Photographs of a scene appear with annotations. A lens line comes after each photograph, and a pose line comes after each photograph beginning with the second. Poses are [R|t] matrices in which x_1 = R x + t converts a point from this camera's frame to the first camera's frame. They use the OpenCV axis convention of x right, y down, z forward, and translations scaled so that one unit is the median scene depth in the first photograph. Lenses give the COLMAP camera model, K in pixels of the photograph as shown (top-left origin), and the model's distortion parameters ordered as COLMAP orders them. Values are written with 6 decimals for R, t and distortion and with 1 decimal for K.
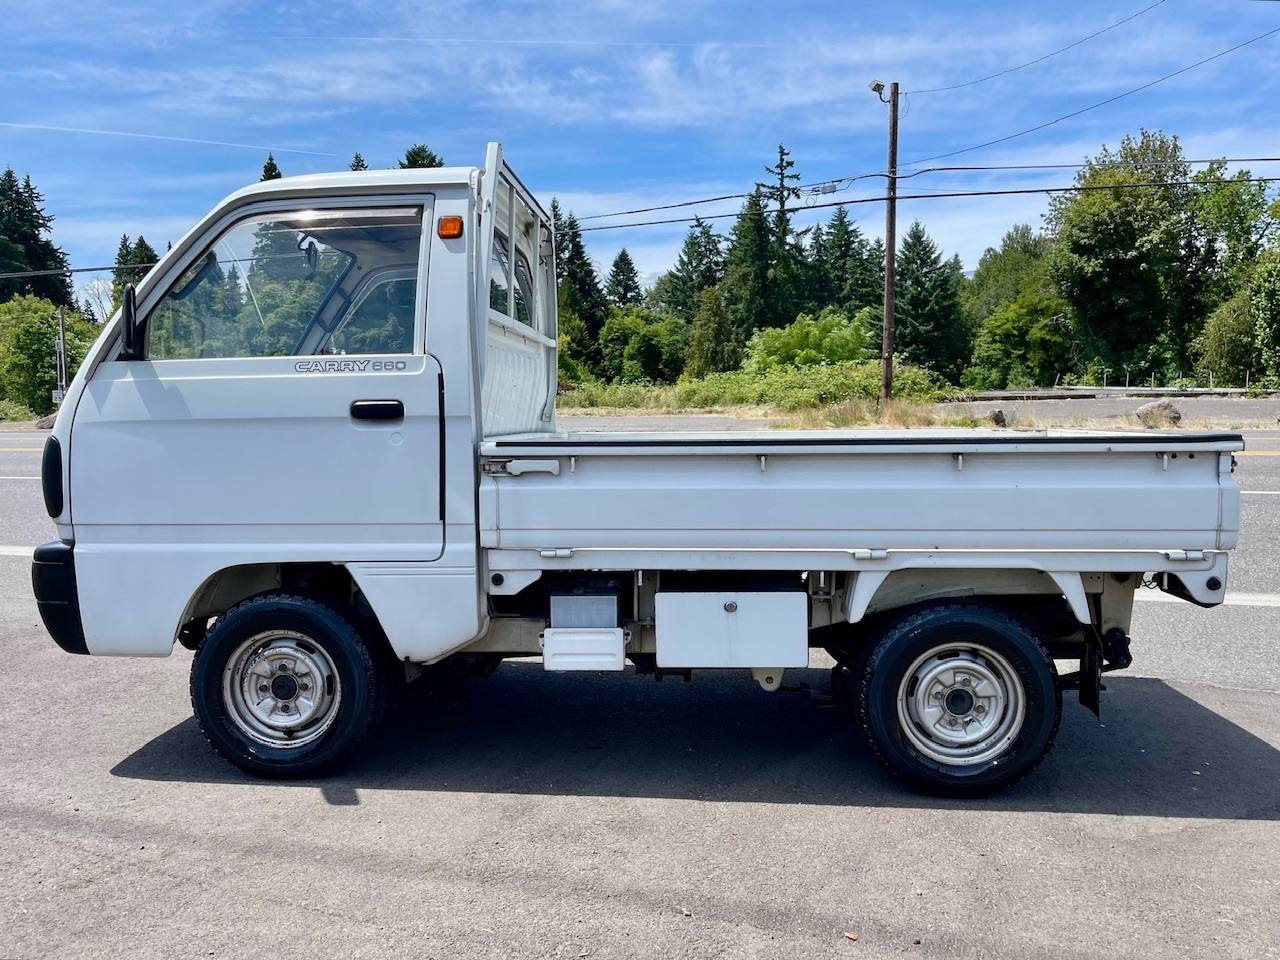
lens RADIAL K [[977.1, 0, 629.4], [0, 977.1, 487.4], [0, 0, 1]] dist [0.070838, -0.102809]
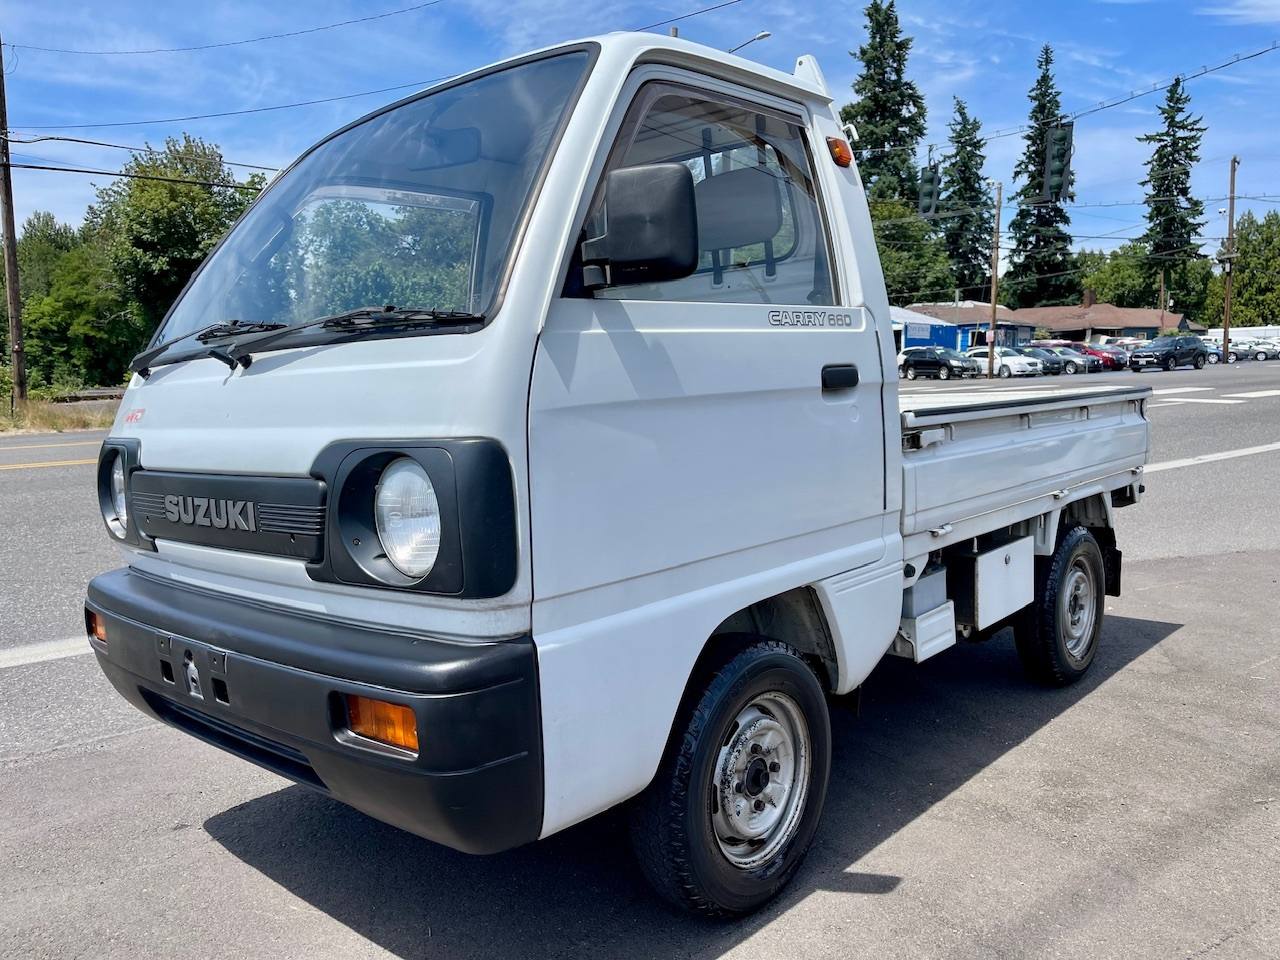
lens RADIAL K [[970.4, 0, 642.8], [0, 970.4, 482.8], [0, 0, 1]] dist [0.076868, -0.108012]
pose [[0.616106, -0.095241, 0.781884, -0.943865], [0.097061, 0.994277, 0.044631, -0.044339], [-0.781660, 0.048393, 0.621825, 0.635877]]
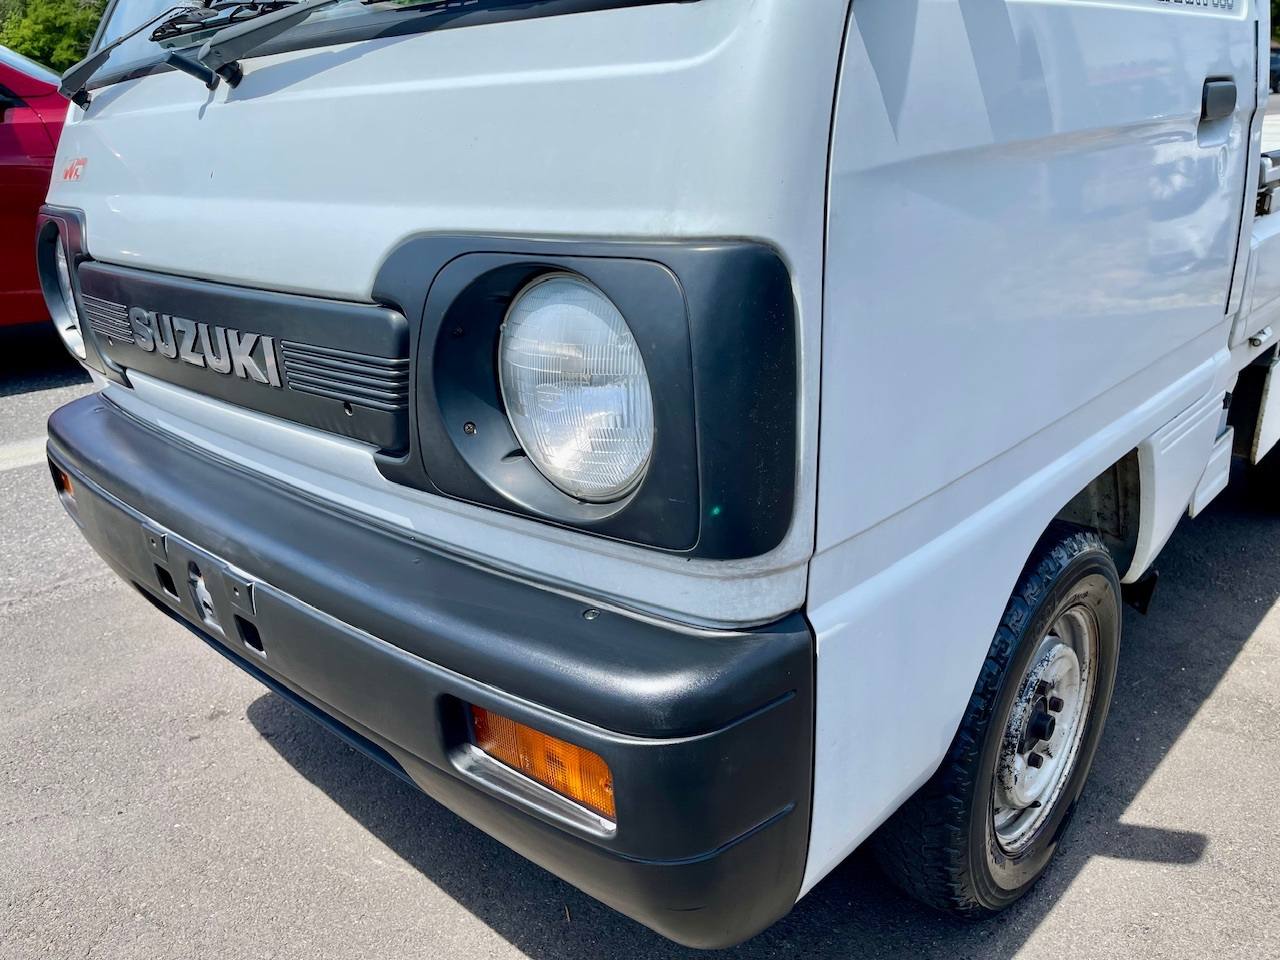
lens RADIAL K [[970.4, 0, 642.8], [0, 970.4, 482.8], [0, 0, 1]] dist [0.076868, -0.108012]
pose [[0.630257, -0.288622, 0.720745, -0.799057], [0.097344, 0.950384, 0.295458, -0.069977], [-0.770260, -0.116054, 0.627082, 0.881597]]
